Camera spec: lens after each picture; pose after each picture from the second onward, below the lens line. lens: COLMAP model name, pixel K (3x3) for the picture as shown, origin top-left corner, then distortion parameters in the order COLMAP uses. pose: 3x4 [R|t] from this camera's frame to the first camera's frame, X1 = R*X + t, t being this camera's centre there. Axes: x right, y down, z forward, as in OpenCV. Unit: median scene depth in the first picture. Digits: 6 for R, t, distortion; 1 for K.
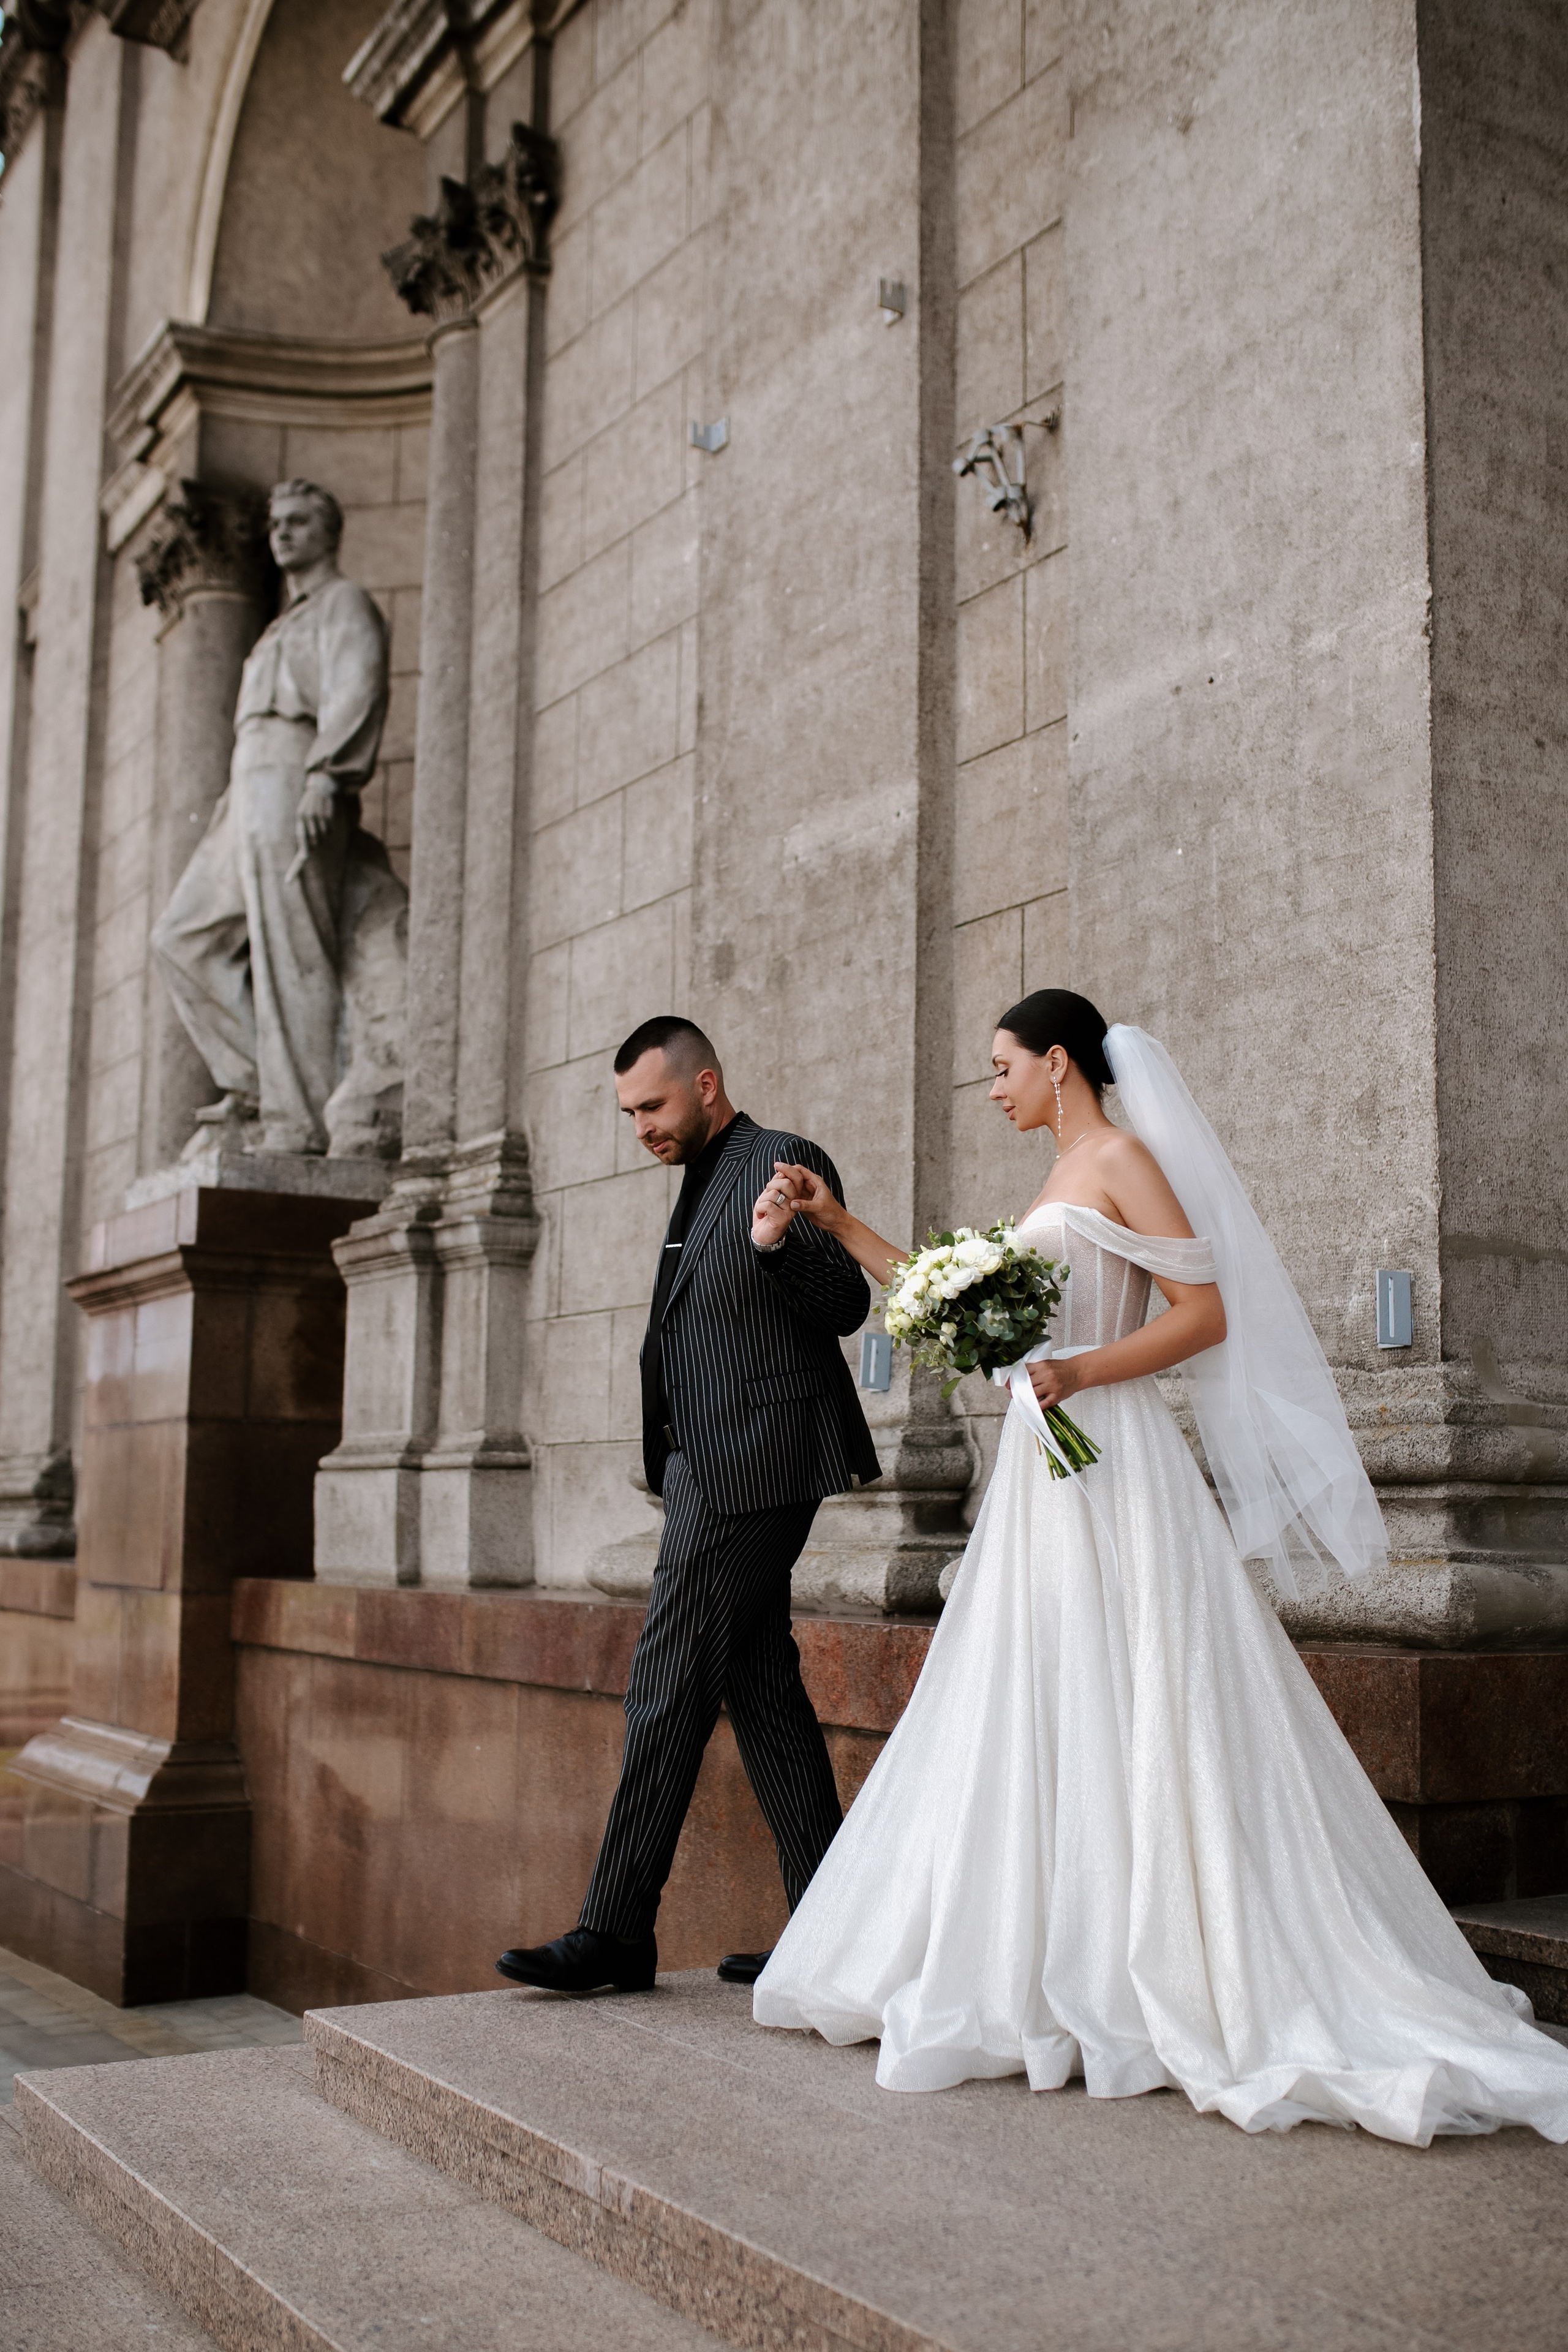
lens RADIAL K [[2472.3, 0, 794.8], [0, 2472.3, 1268.4], [0, 0, 1]] dist [-0.048604, 0.077516]
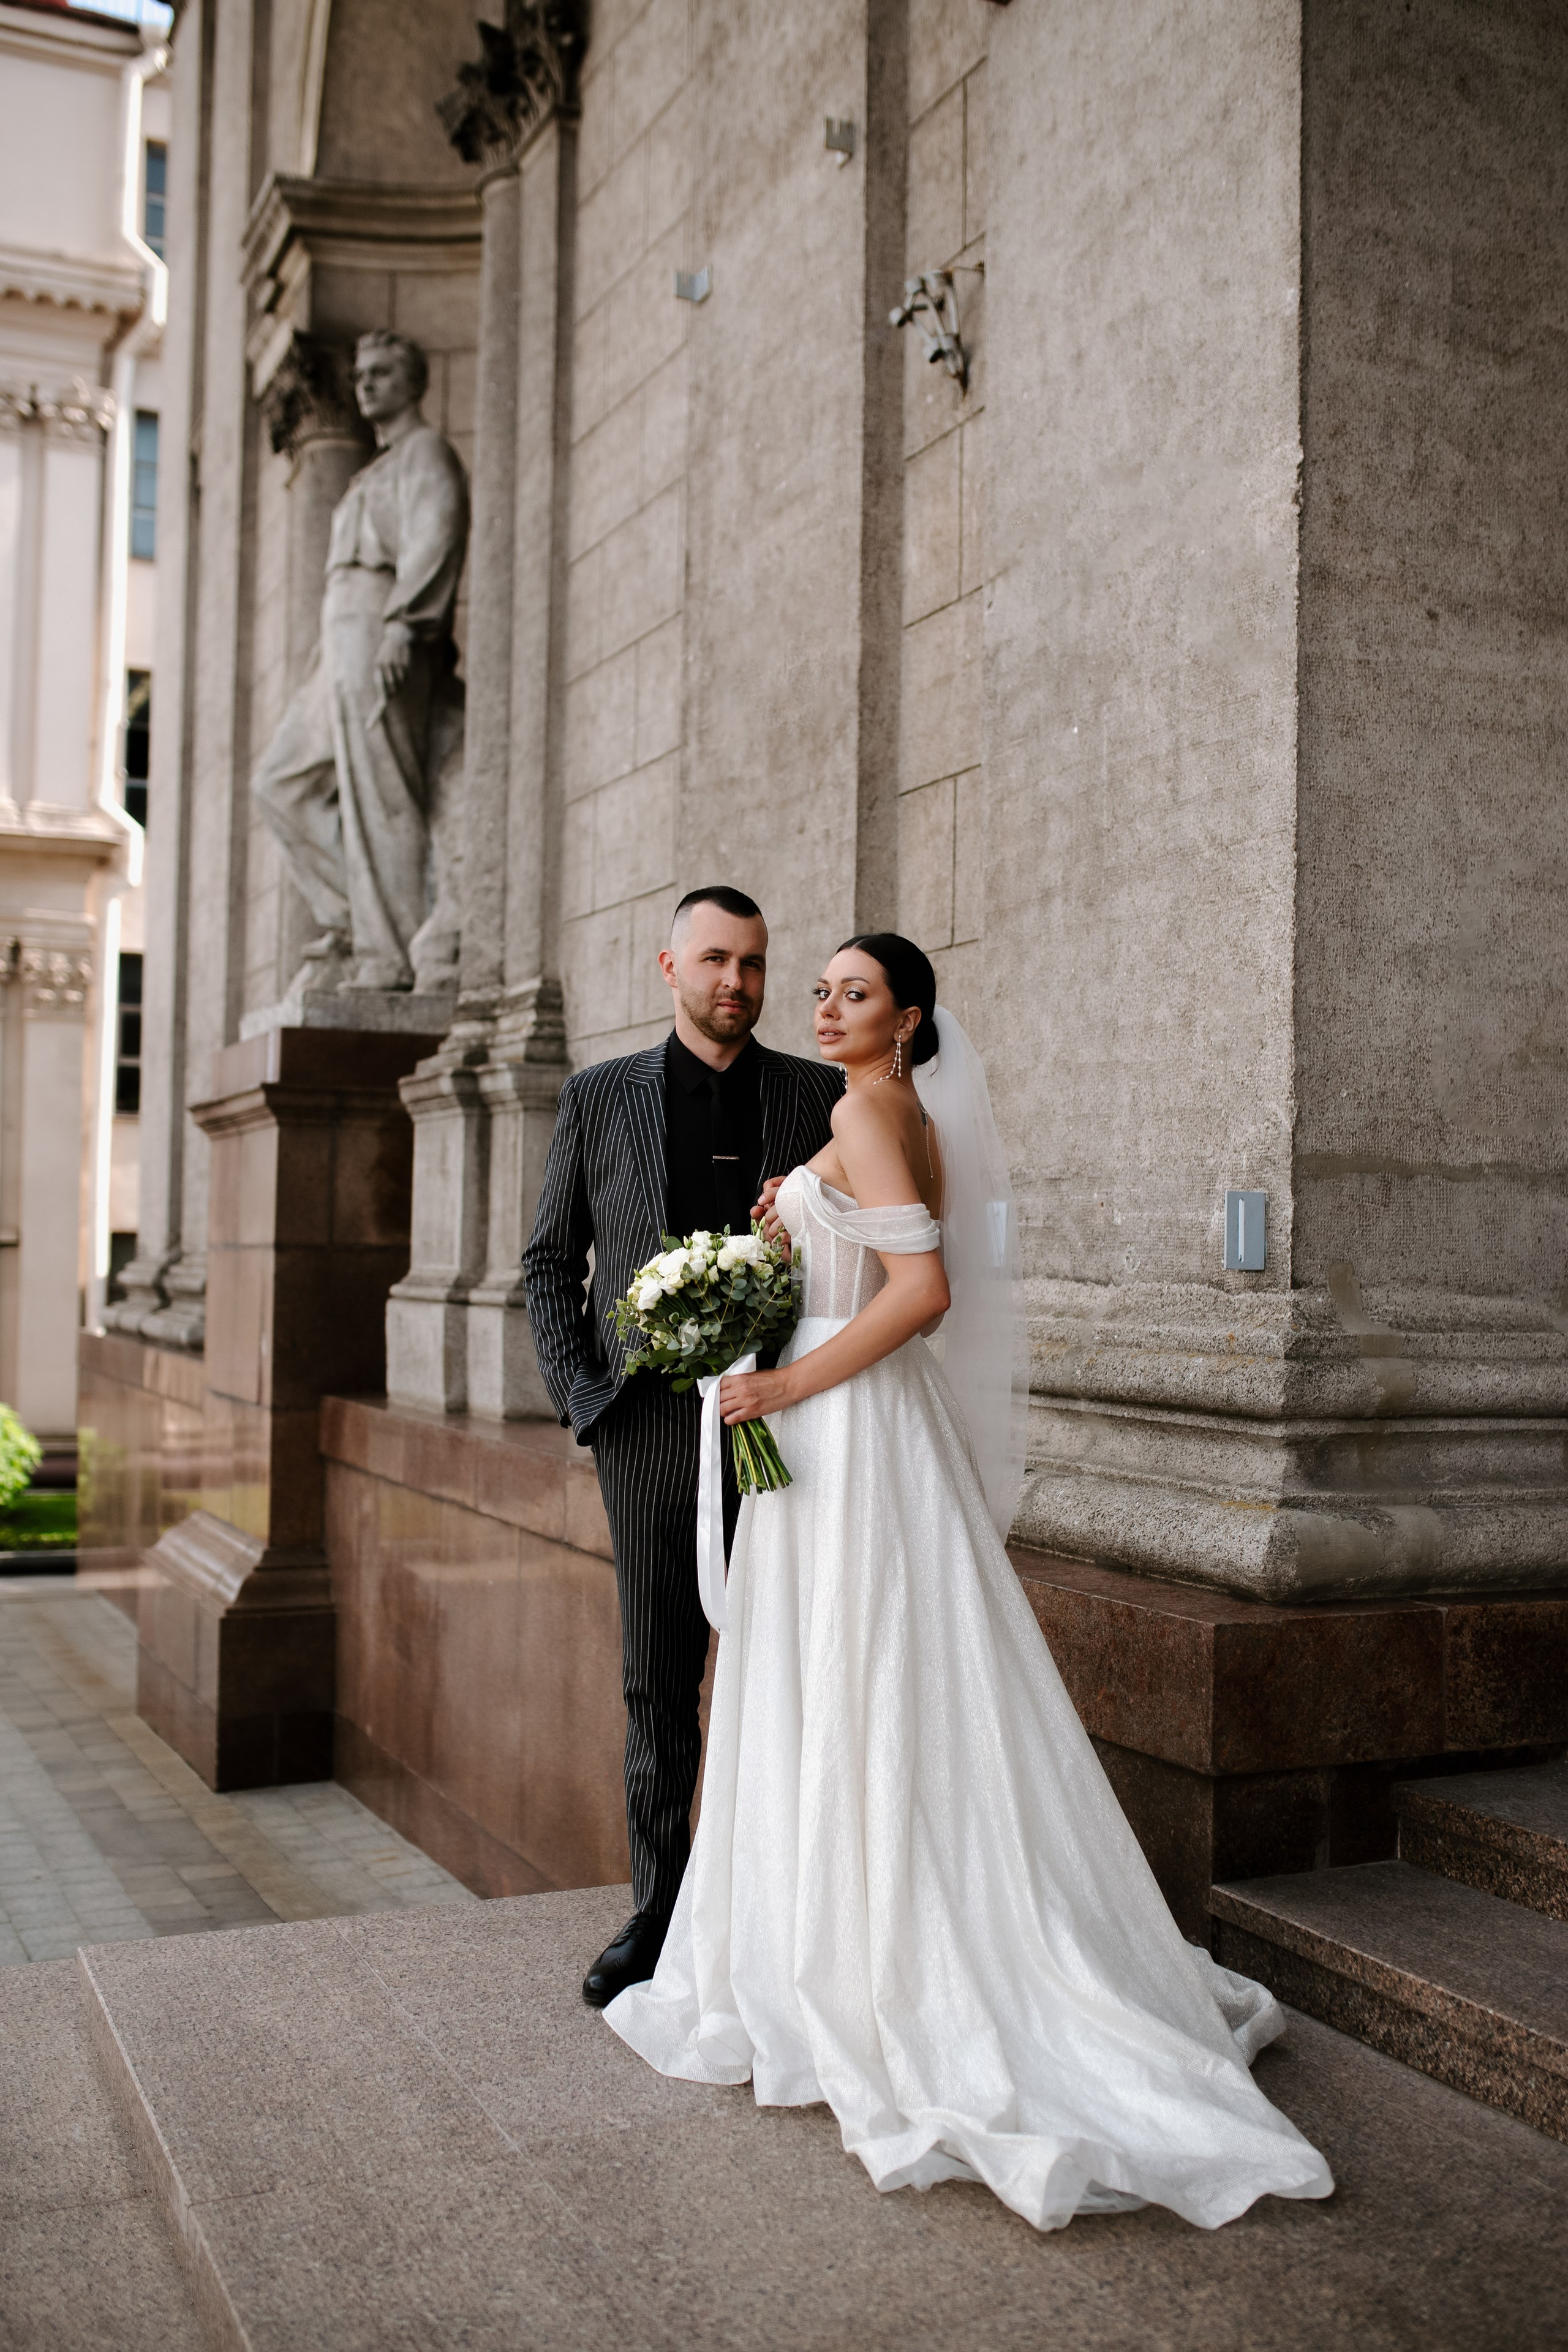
lens RADIAL K [[2283.4, 0, 773.8], [0, 2283.4, 1206.9], [0, 0, 1]] dist [-0.054777, 0.092732]
pose [[0.993153, 0.003237, -0.116779, 0.118661], [0.005867, 0.996973, 0.077531, -0.044474], [0.116677, -0.077685, 0.990127, 0.081086]]
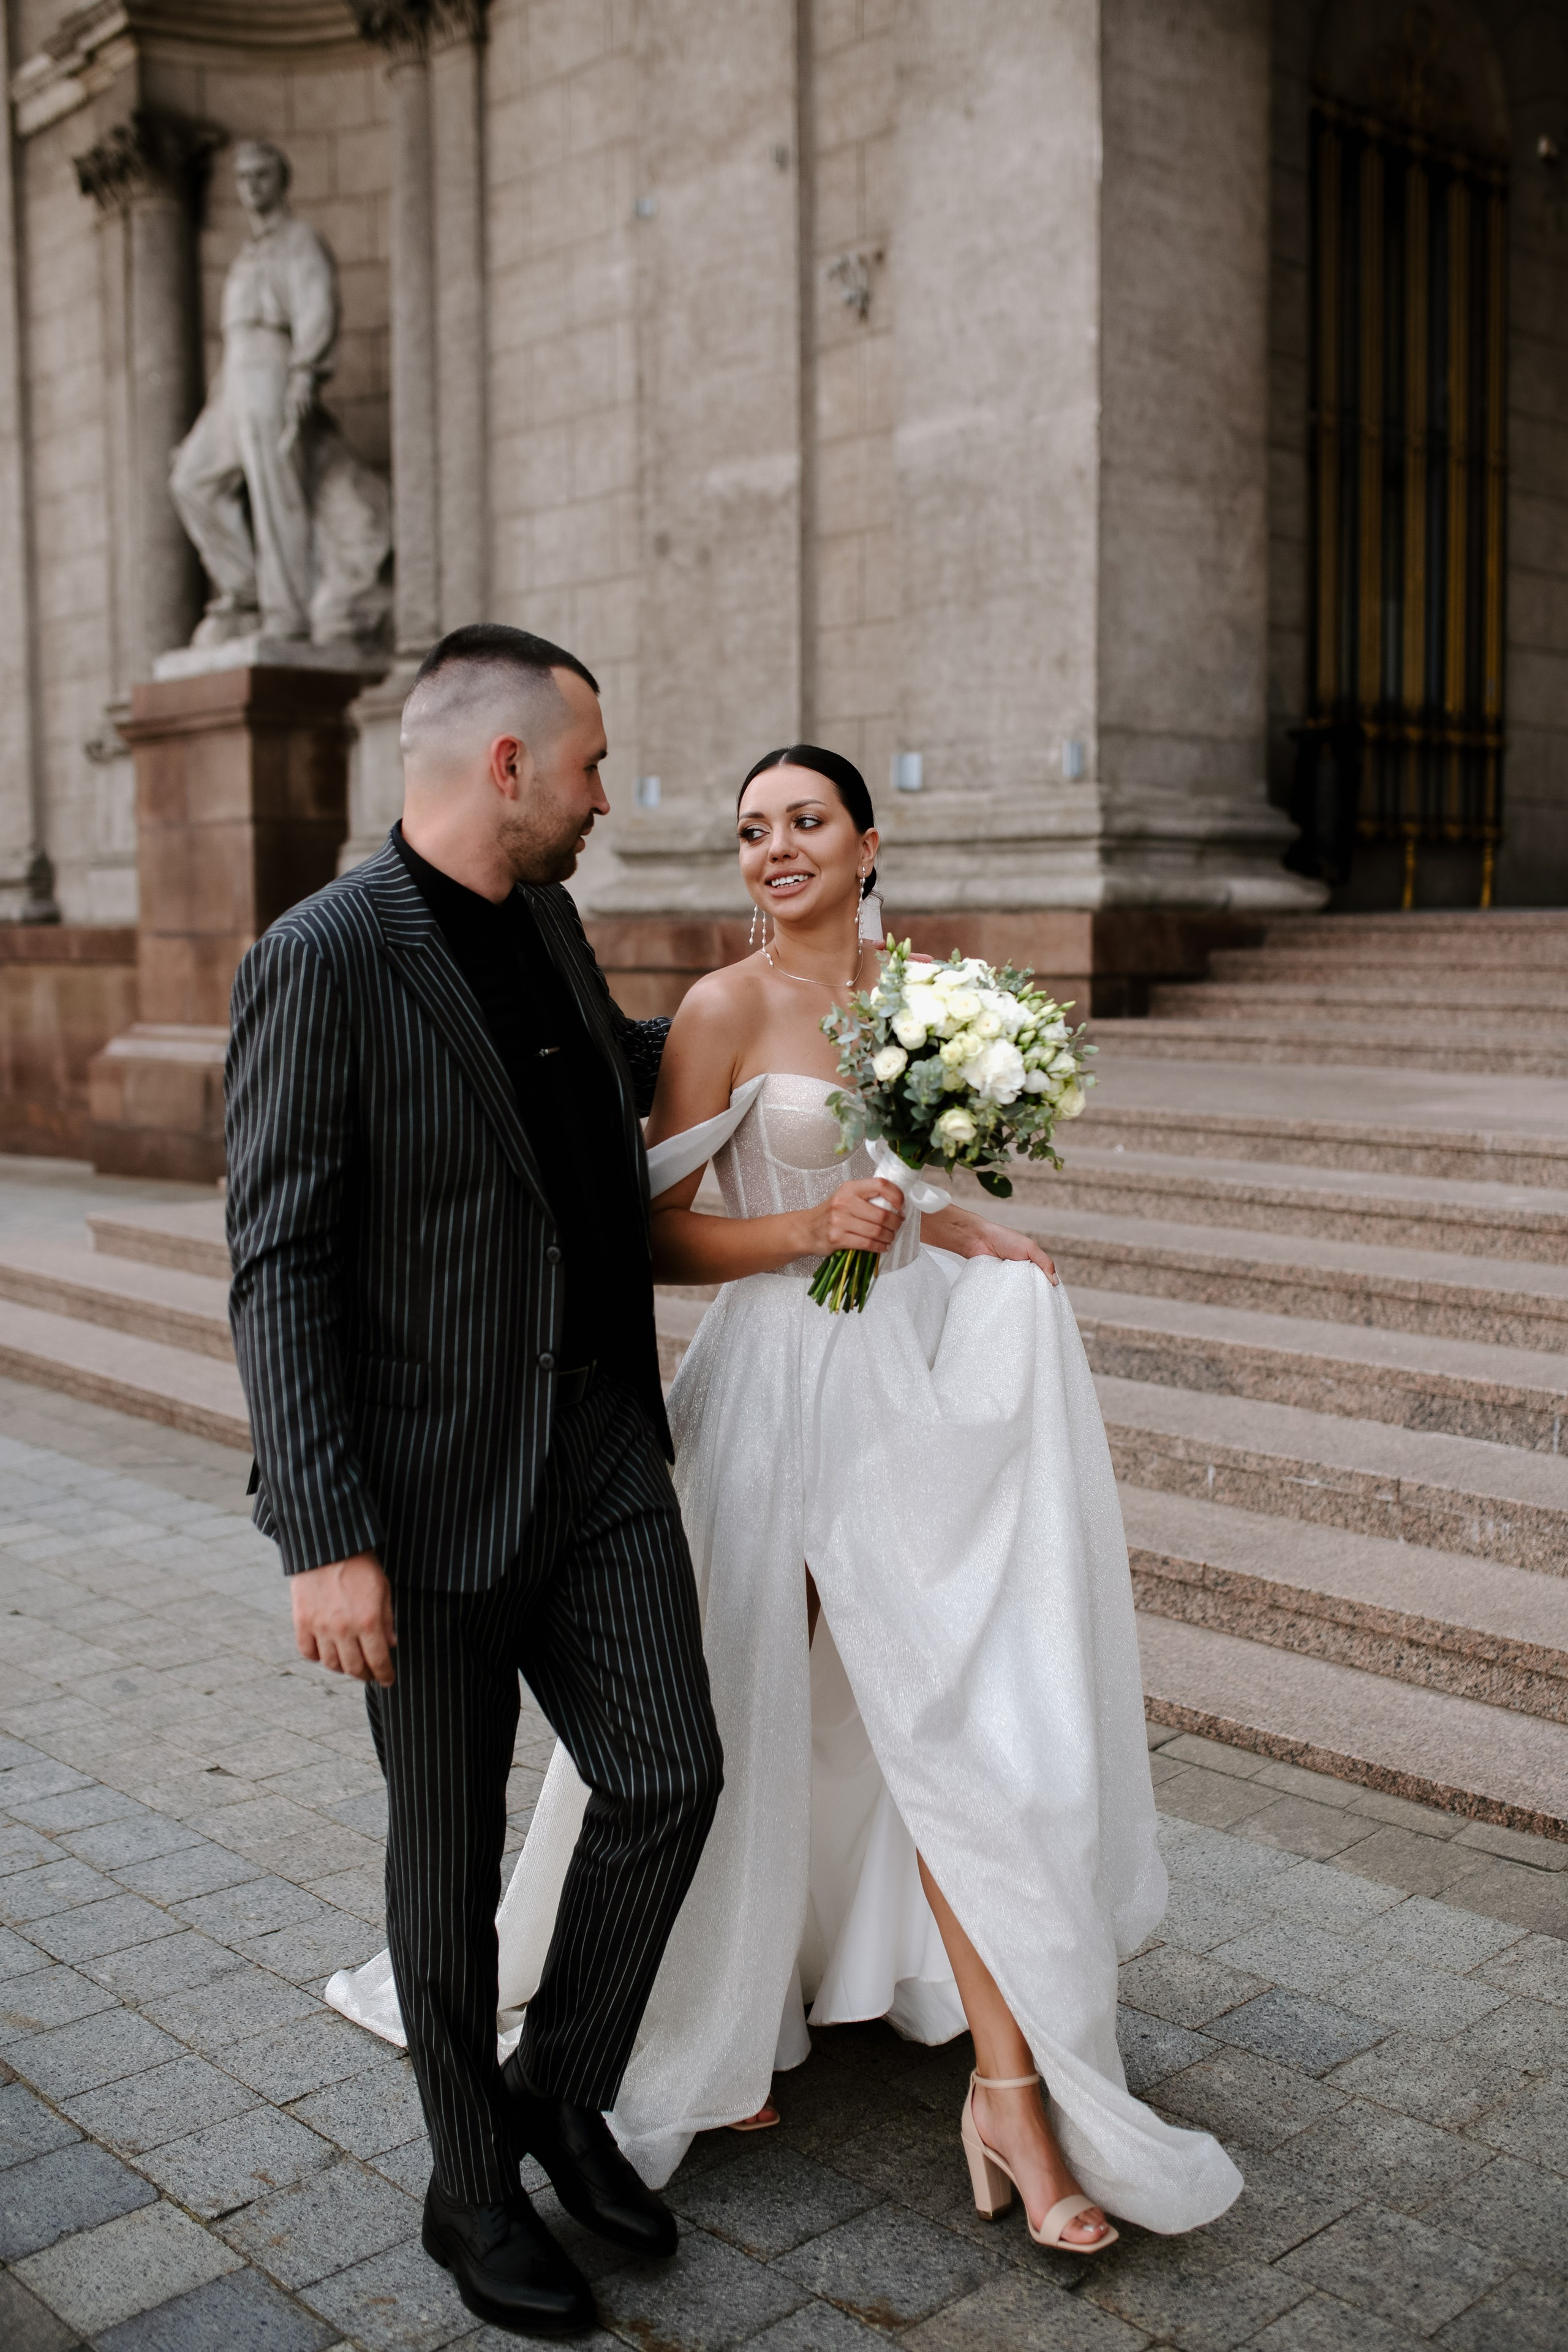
lens RADIAL K [[2283.4, 0, 773.8], [0, 2283.4, 1206.9], [0, 0, 1]] dist [-0.054777, 0.092732]
pose [[0.982069, -0.046174, 0.182778, -0.287547], [0.002701, 0.972888, 0.231261, -0.045952], [-0.188500, -0.226621, 0.955568, -0.683584]]
